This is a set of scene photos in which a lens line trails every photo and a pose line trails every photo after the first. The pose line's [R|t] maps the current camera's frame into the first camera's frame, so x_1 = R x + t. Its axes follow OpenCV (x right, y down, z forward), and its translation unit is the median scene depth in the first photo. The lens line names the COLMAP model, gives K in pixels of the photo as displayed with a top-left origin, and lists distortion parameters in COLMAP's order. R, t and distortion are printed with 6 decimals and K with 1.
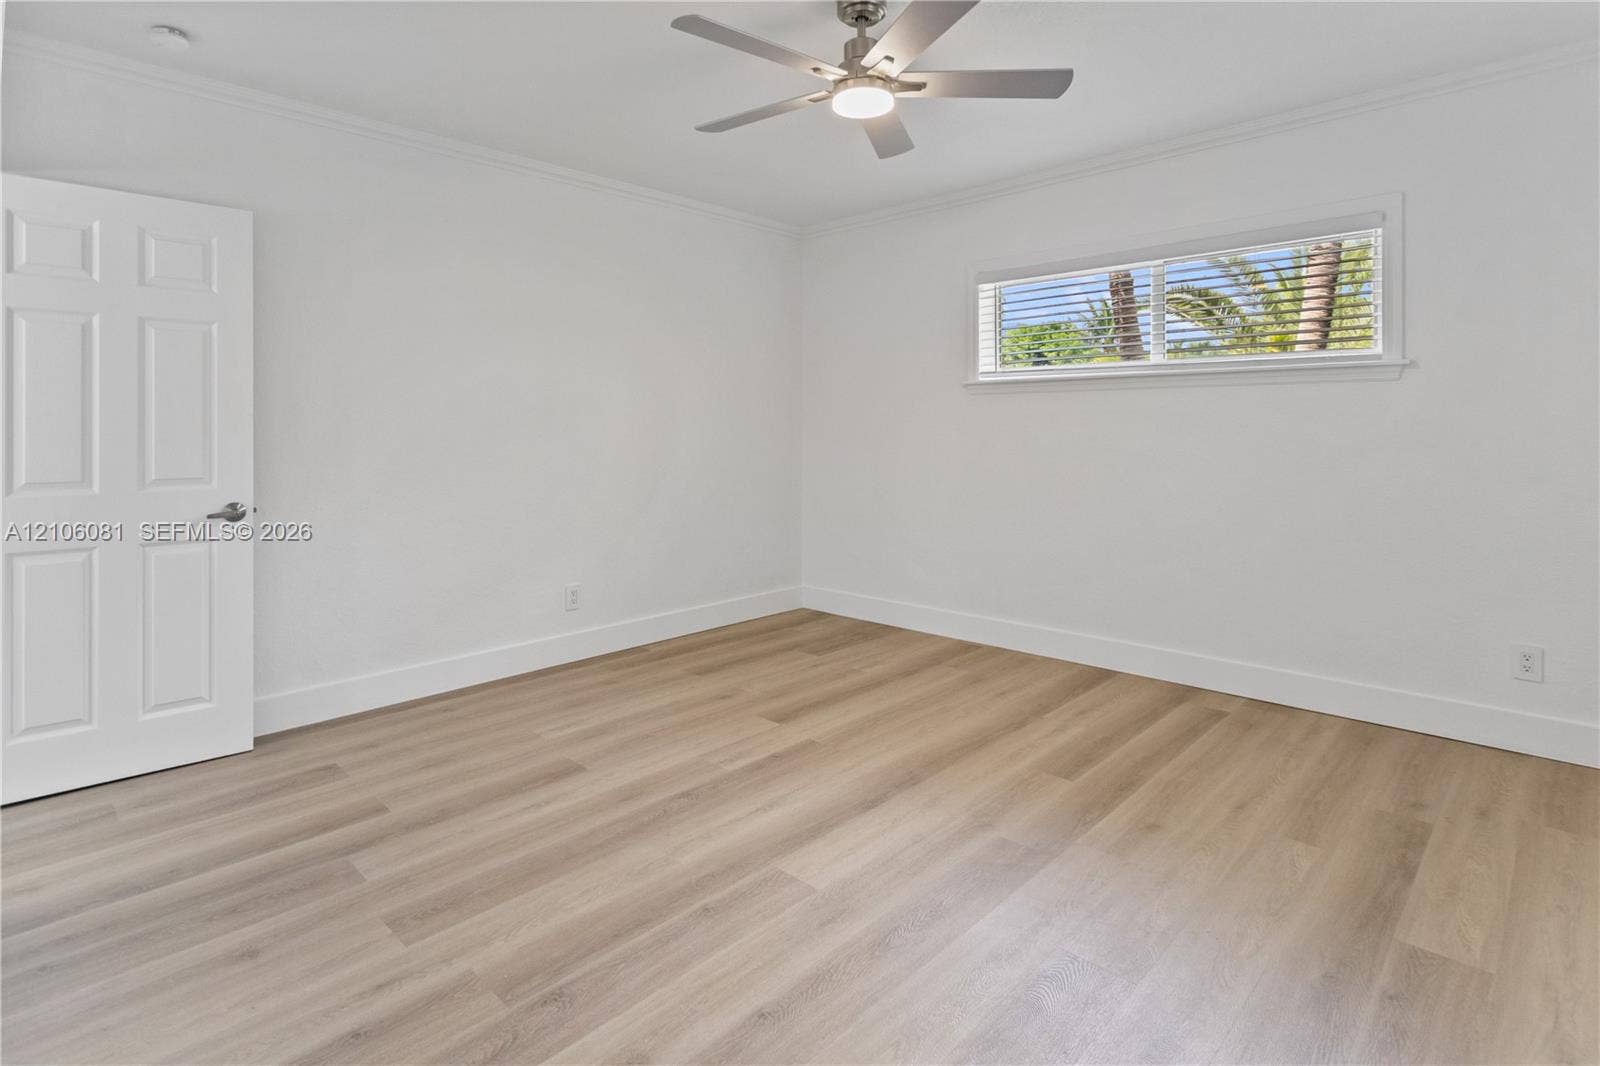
lens RADIAL K [[812.4, 0, 802.8], [0, 812.4, 496.7], [0, 0, 1]] dist [-0.001345, -0.000216]
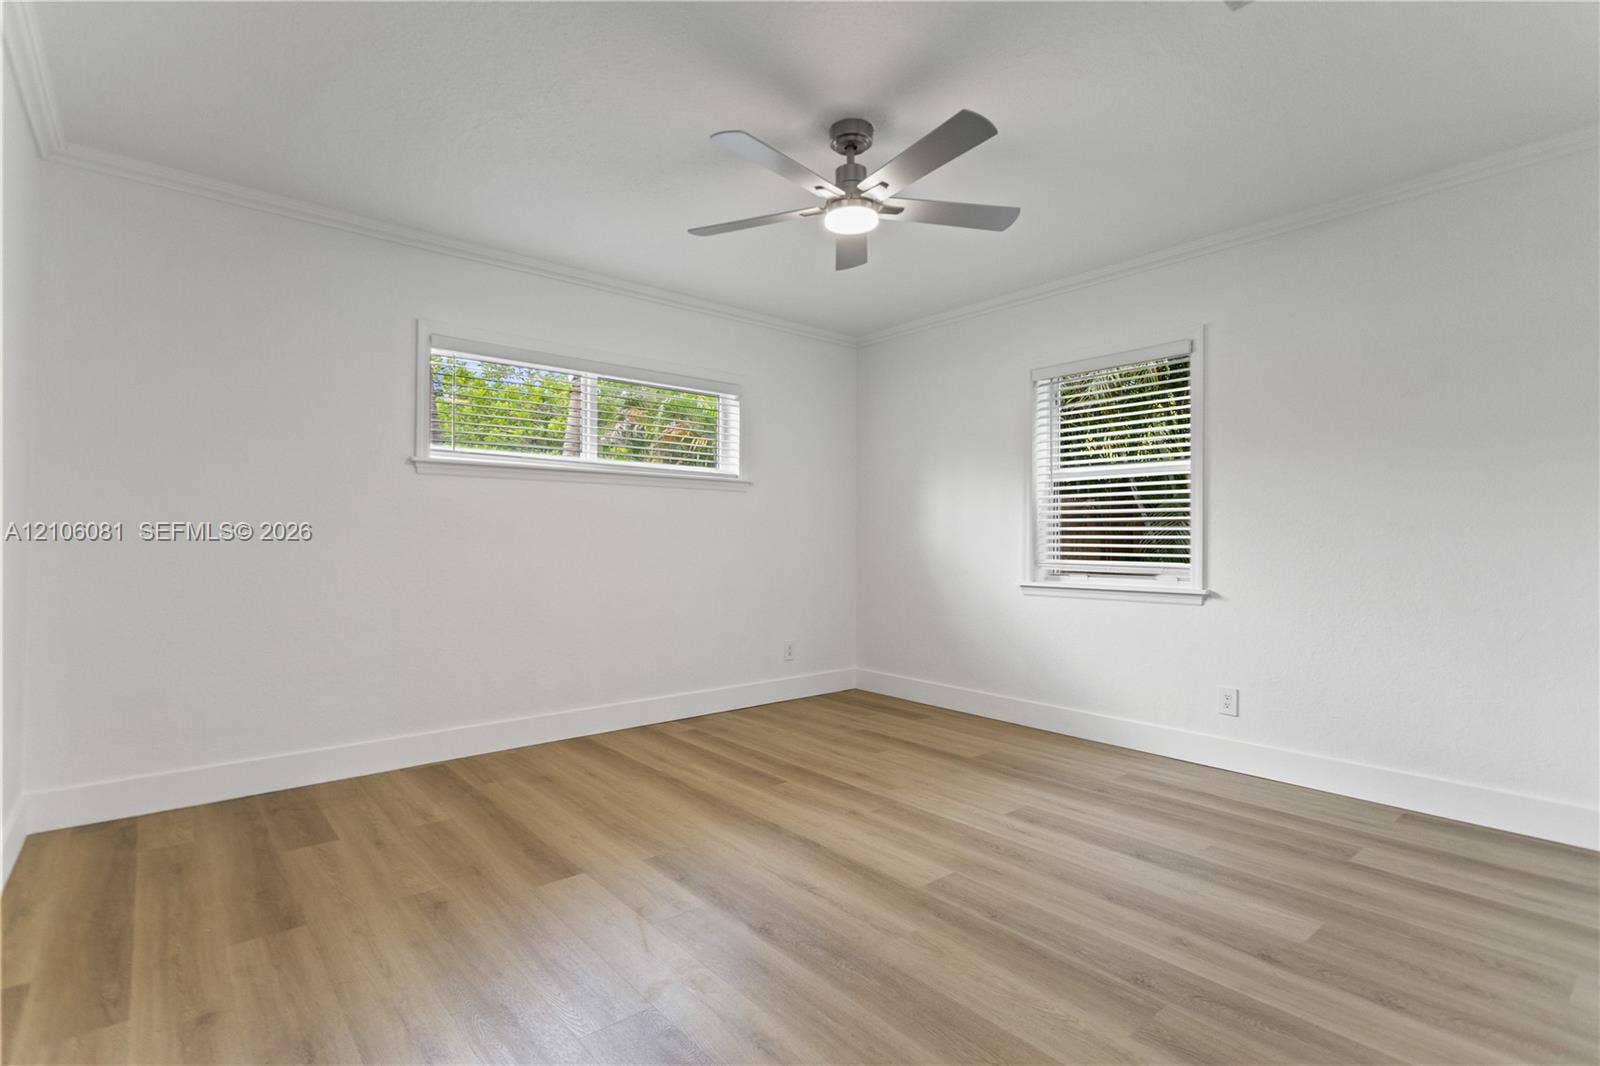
lens RADIAL K [[770.2, 0, 795.6], [0, 770.2, 530.1], [0, 0, 1]] dist [0.005014, -0.000033]
pose [[0.104490, 0.019900, 0.994327, -1.034957], [0.084595, 0.995998, -0.028823, -0.019021], [-0.990921, 0.087127, 0.102389, 0.938147]]
